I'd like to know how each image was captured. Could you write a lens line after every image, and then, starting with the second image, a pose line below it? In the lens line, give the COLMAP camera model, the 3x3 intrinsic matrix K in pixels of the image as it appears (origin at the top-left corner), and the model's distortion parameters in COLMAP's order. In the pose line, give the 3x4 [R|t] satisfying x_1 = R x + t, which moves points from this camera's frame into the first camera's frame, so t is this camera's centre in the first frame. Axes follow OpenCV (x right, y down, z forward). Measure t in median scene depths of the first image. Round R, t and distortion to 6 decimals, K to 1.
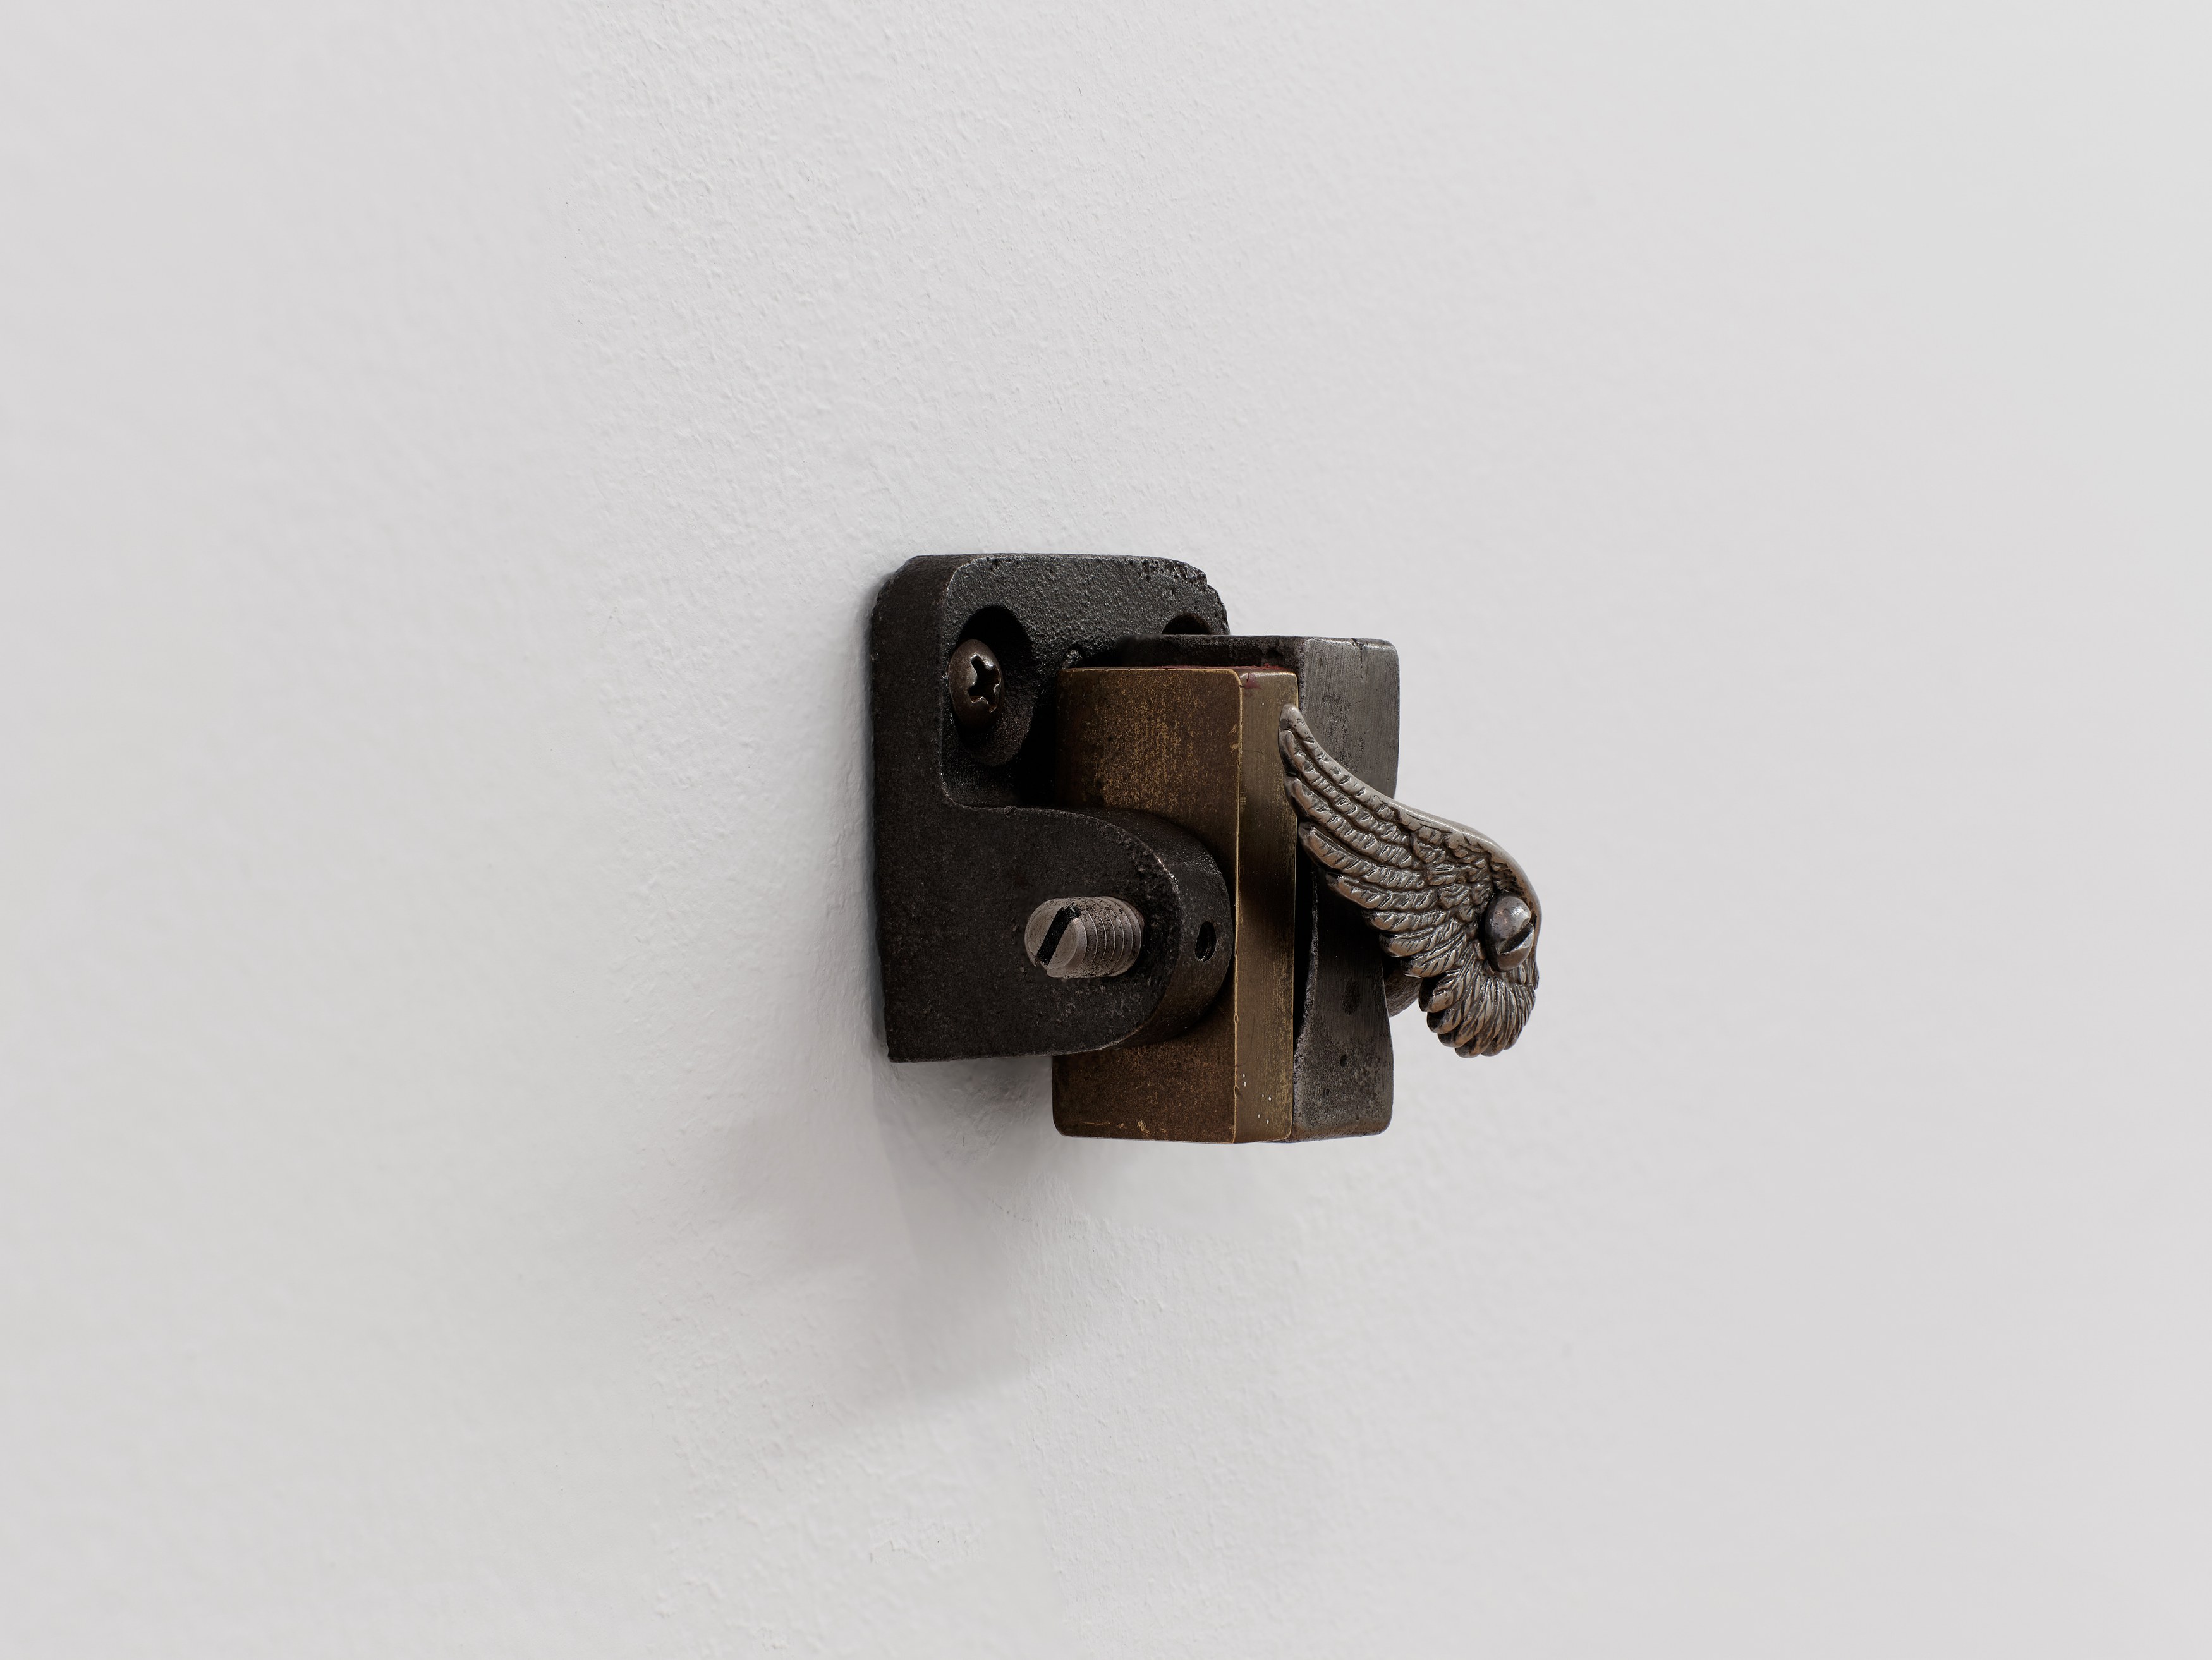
lens RADIAL K [[6086.6, 0, 1095.6], [0, 6086.6, 829.0], [0, 0, 1]] dist [-0.085689, 0.000000]
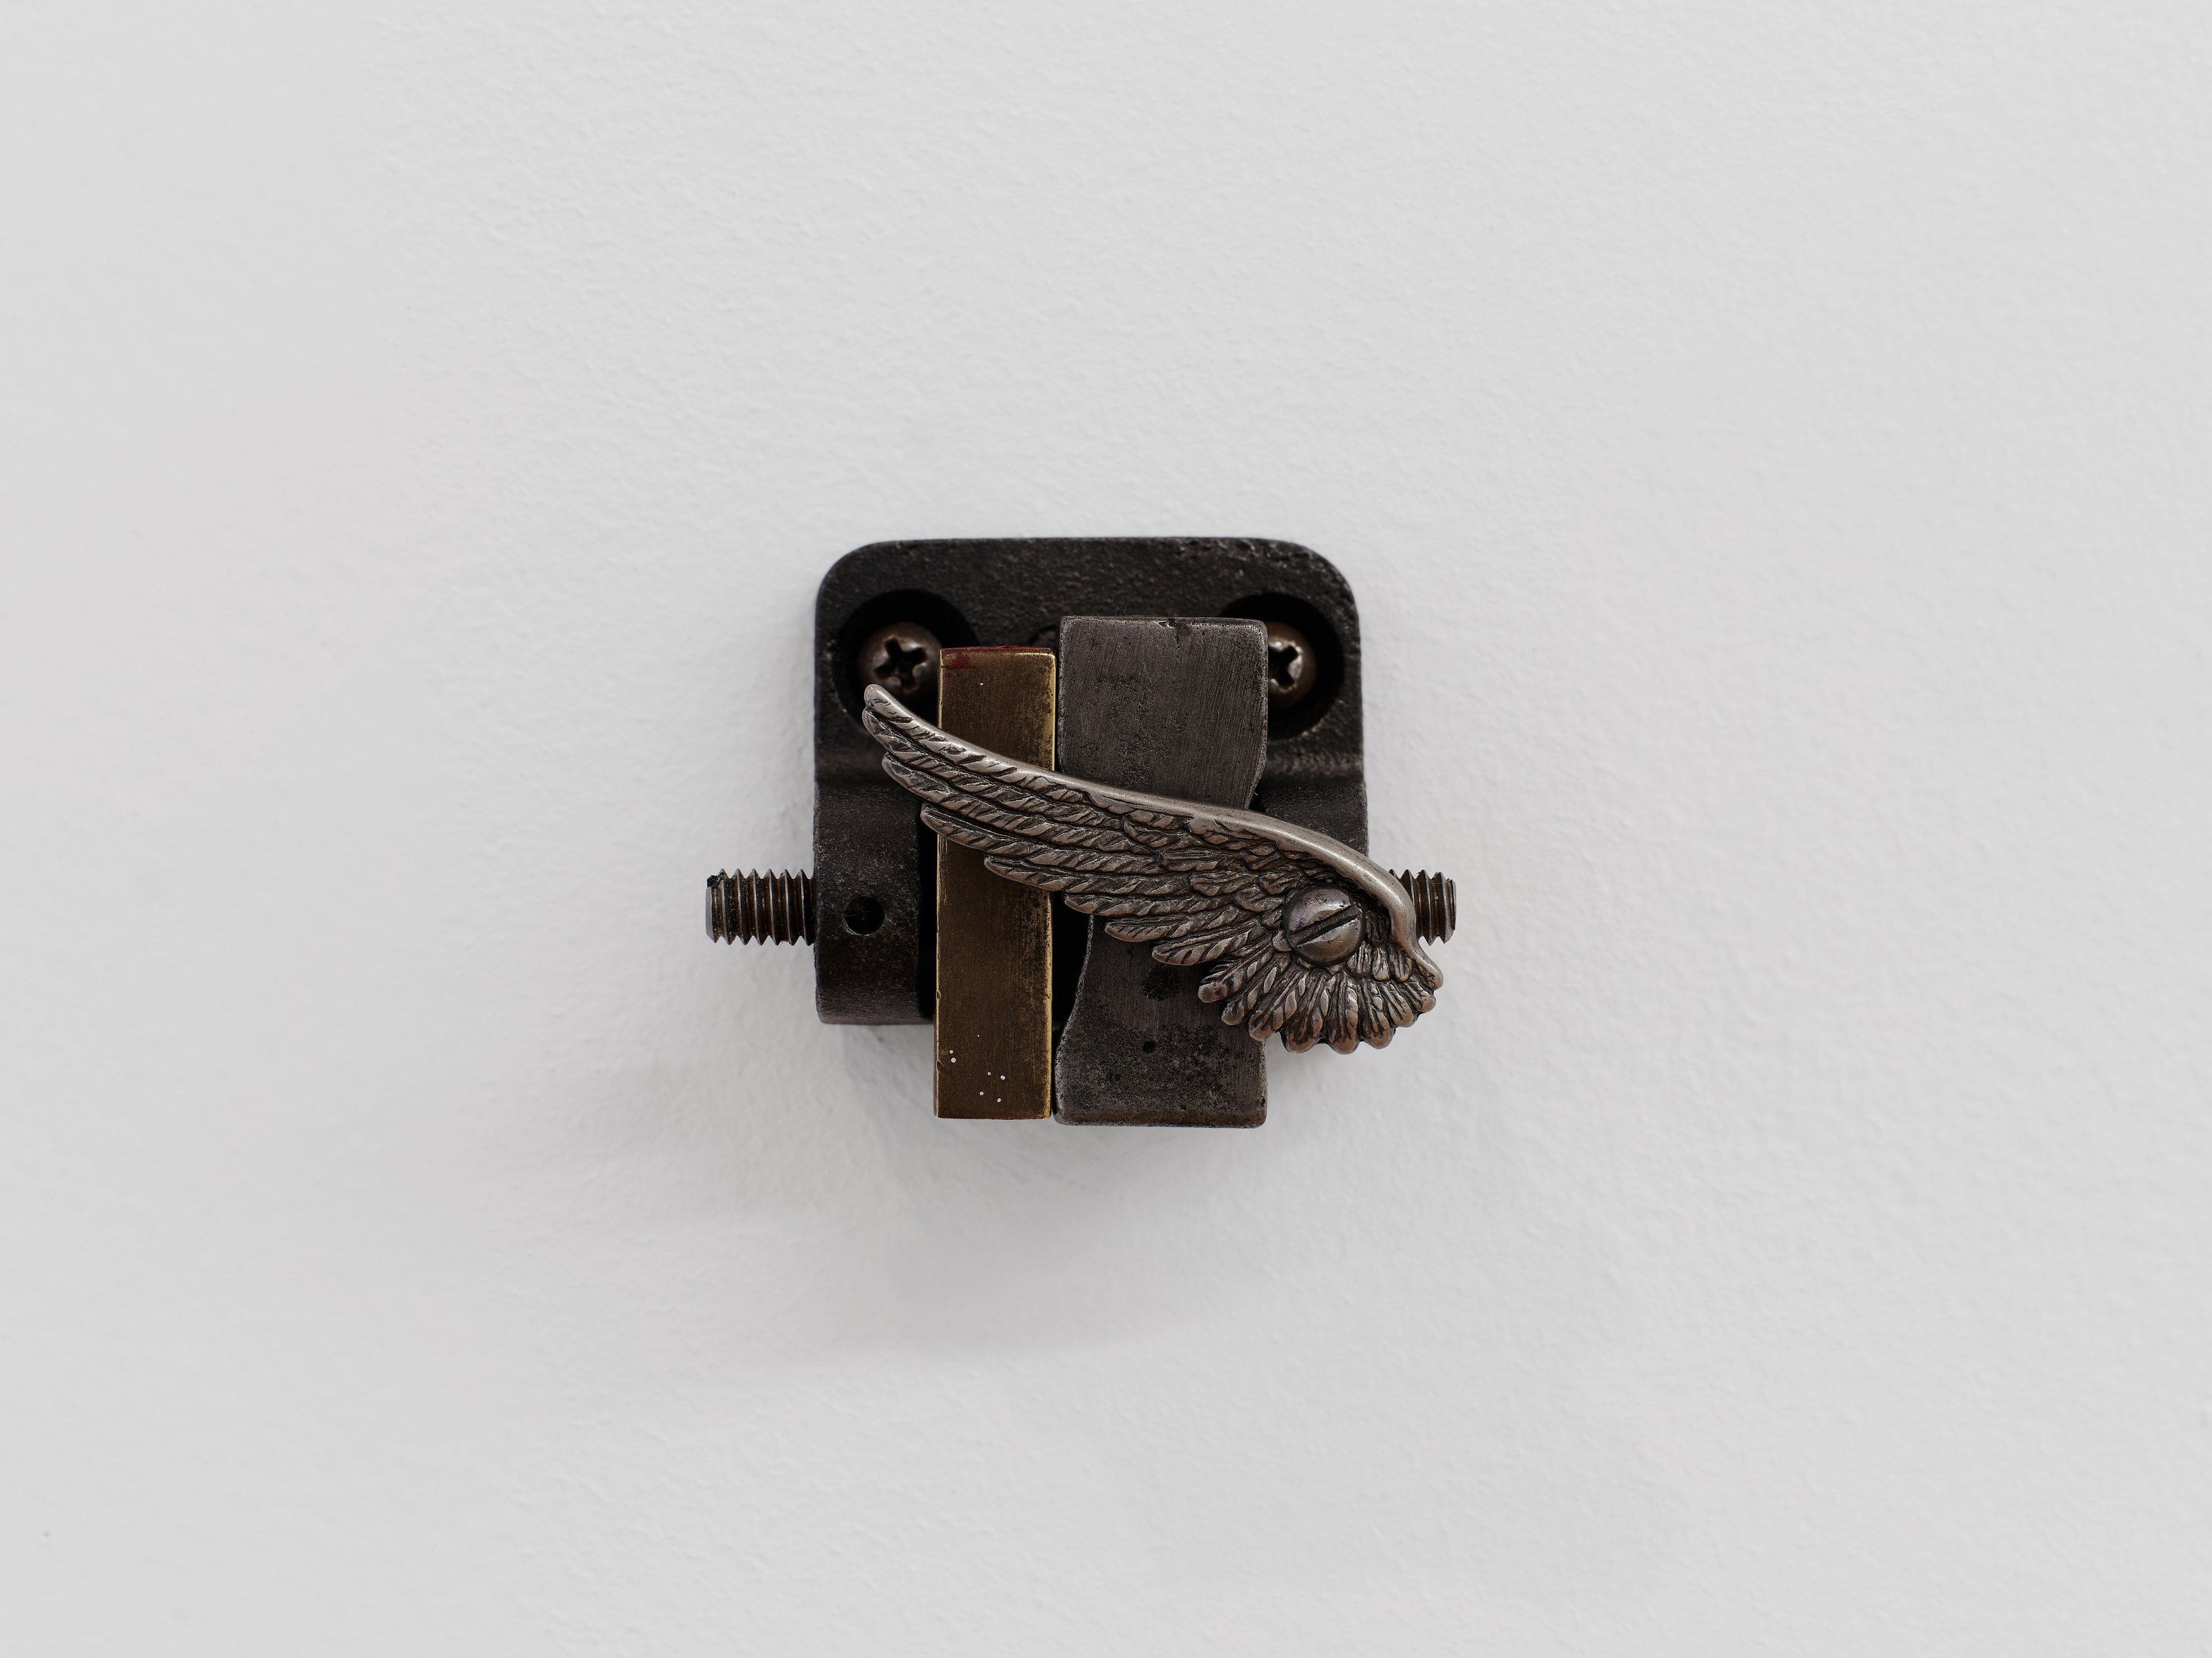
lens RADIAL K [[5902.9, 0, 1034.2], [0, 5902.9, 801.8], [0, 0, 1]] dist [-0.076798, 0.000000]
pose [[0.527583, 0.016824, -0.849337, 0.856801], [-0.019760, 0.999776, 0.007530, -0.008527], [0.849273, 0.012810, 0.527798, 0.491874]]
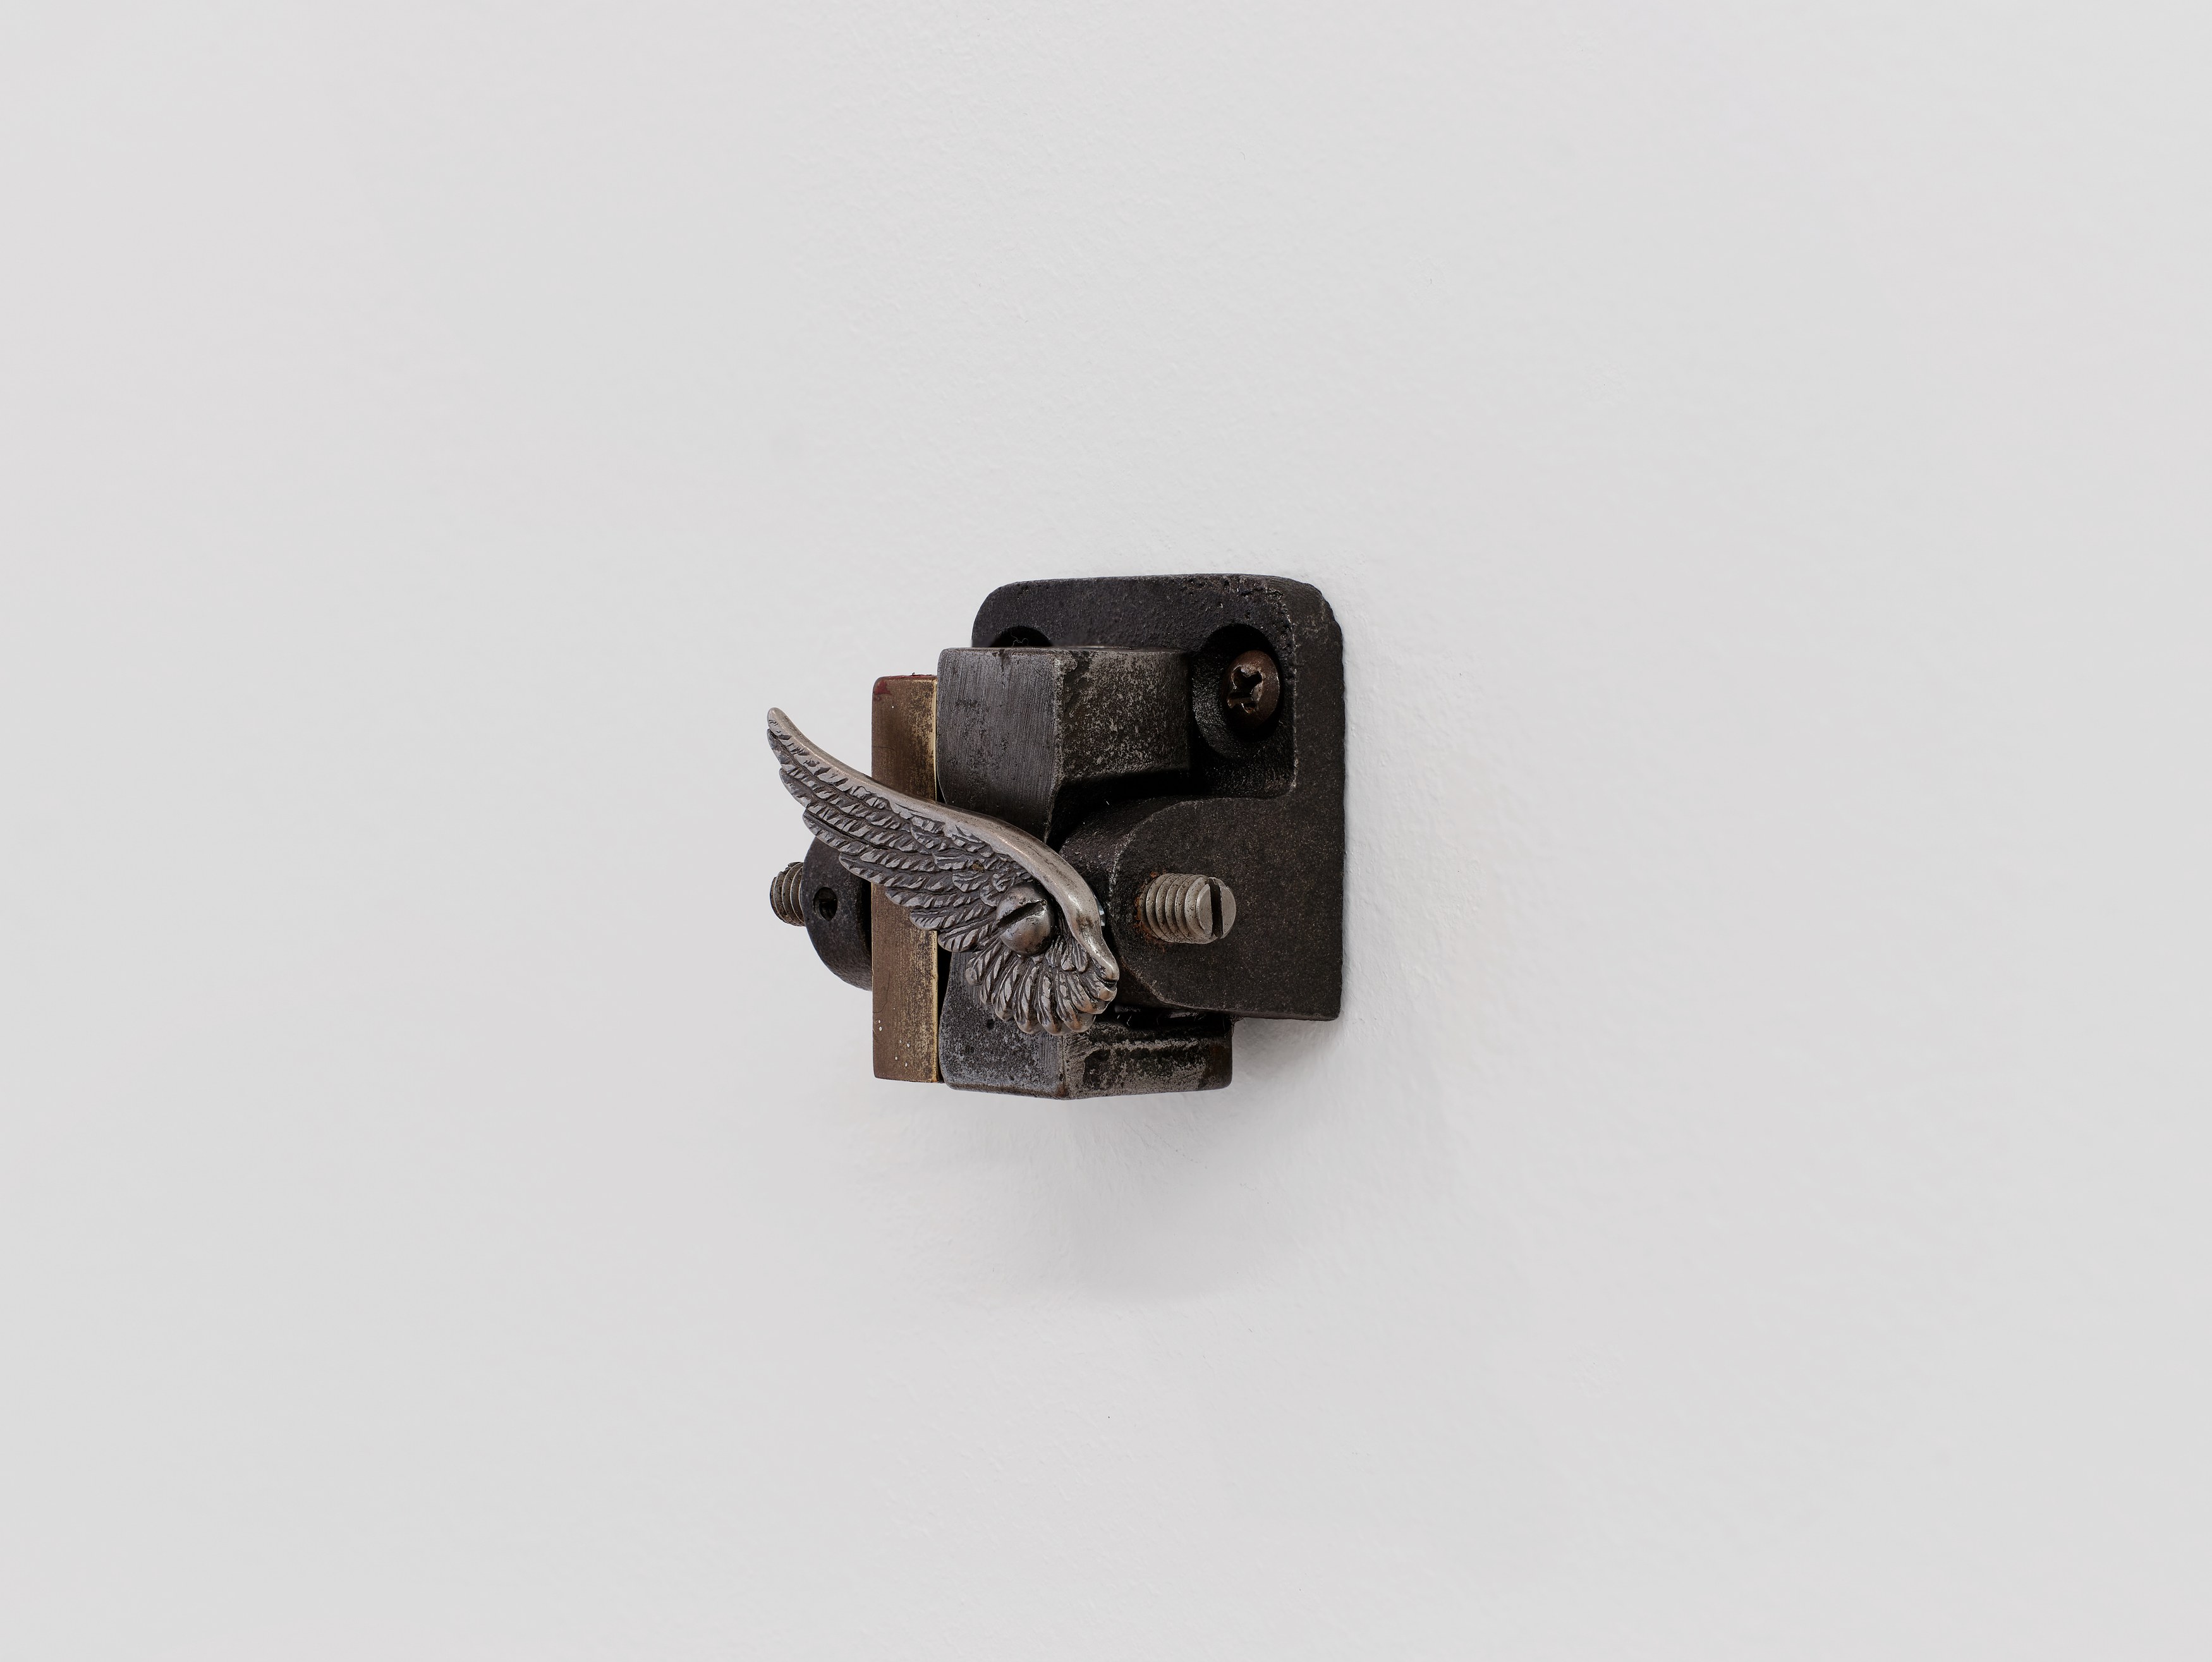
lens RADIAL K [[6086.8, 0, 1100.7], [0, 6086.8, 828.1], [0, 0, 1]] dist [-0.085689, 0.000000]
pose [[-0.272046, 0.020949, -0.962056, 1.136854], [-0.020283, 0.999416, 0.027498, -0.030133], [0.962070, 0.026994, -0.271462, 1.350941]]
